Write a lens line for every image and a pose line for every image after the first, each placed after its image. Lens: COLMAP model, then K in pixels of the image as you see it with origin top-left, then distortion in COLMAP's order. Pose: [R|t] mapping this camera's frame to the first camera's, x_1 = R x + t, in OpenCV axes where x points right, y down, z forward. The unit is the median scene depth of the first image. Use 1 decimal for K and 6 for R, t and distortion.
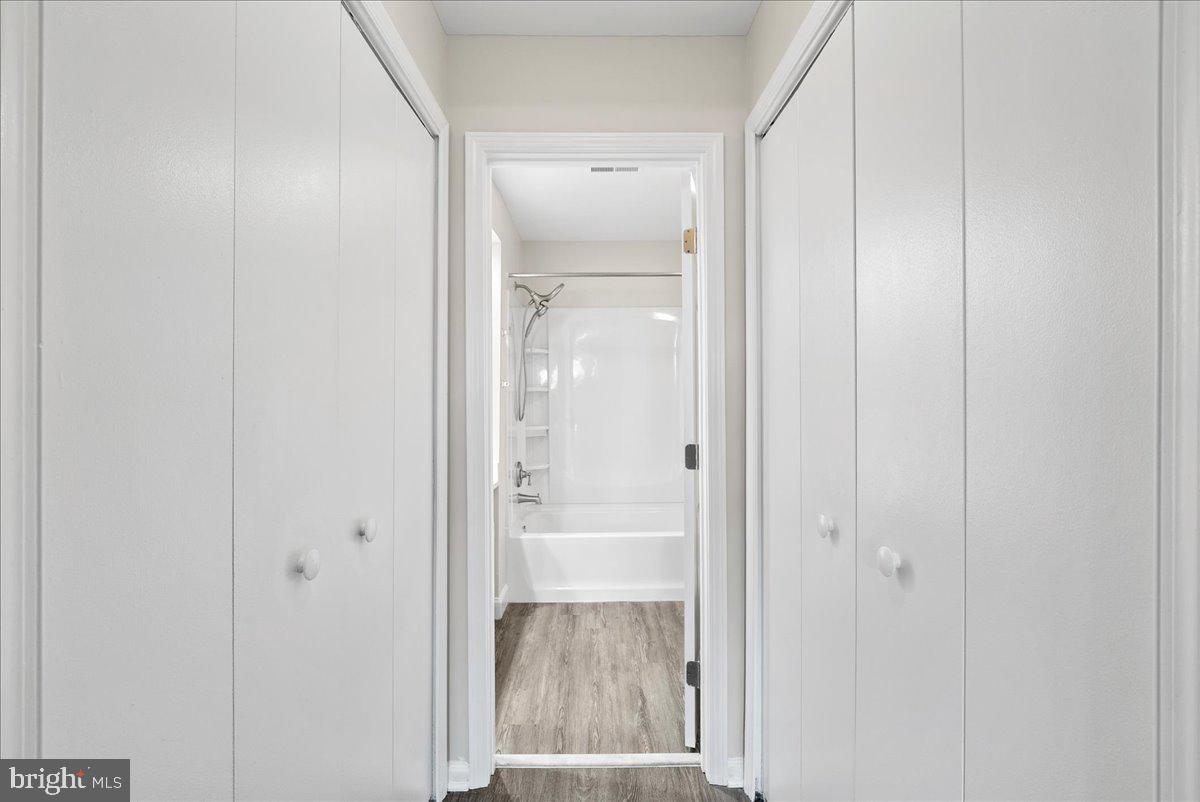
lens RADIAL K [[534.6, 0, 599.7], [0, 534.6, 400.1], [0, 0, 1]] dist [-0.011428, 0.000770]
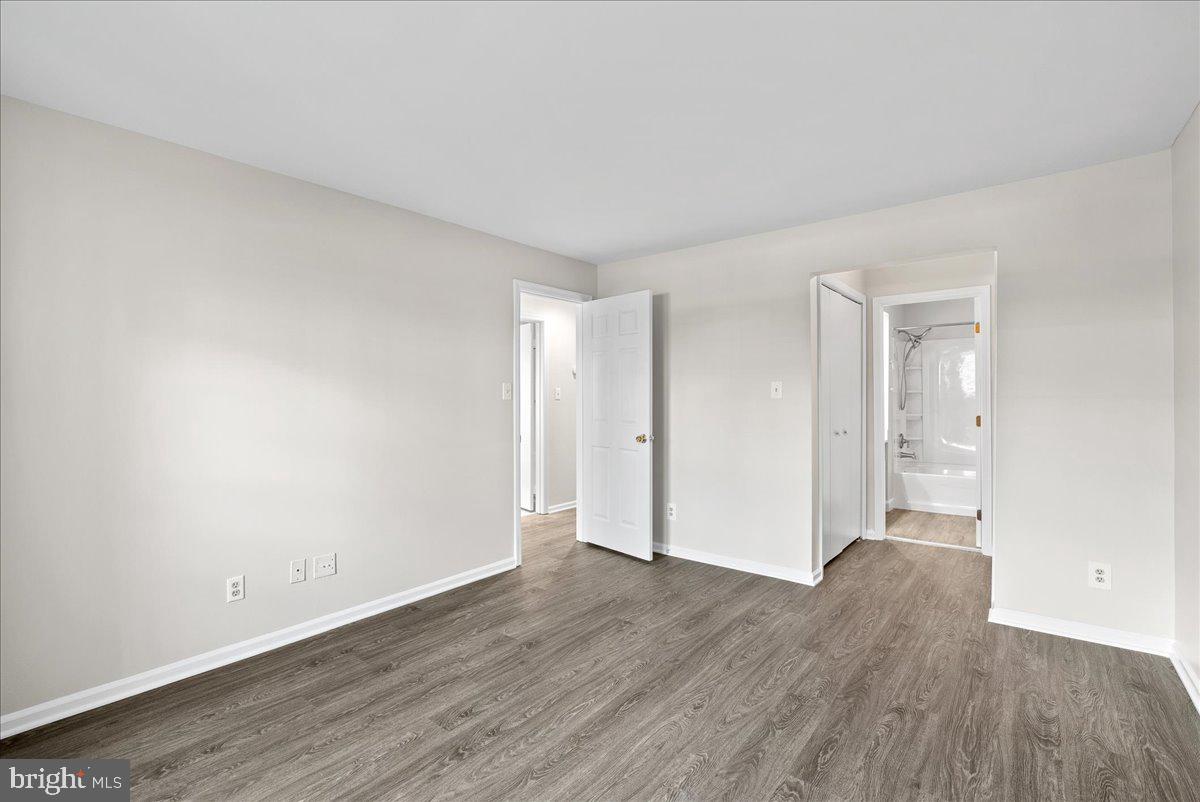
lens RADIAL K [[534.6, 0, 602.1], [0, 534.6, 403.3], [0, 0, 1]] dist [-0.011428, 0.000770]
pose [[0.774717, -0.001885, -0.632305, 0.189137], [0.007933, 0.999946, 0.006737, -0.001629], [0.632258, -0.010235, 0.774690, -0.945535]]
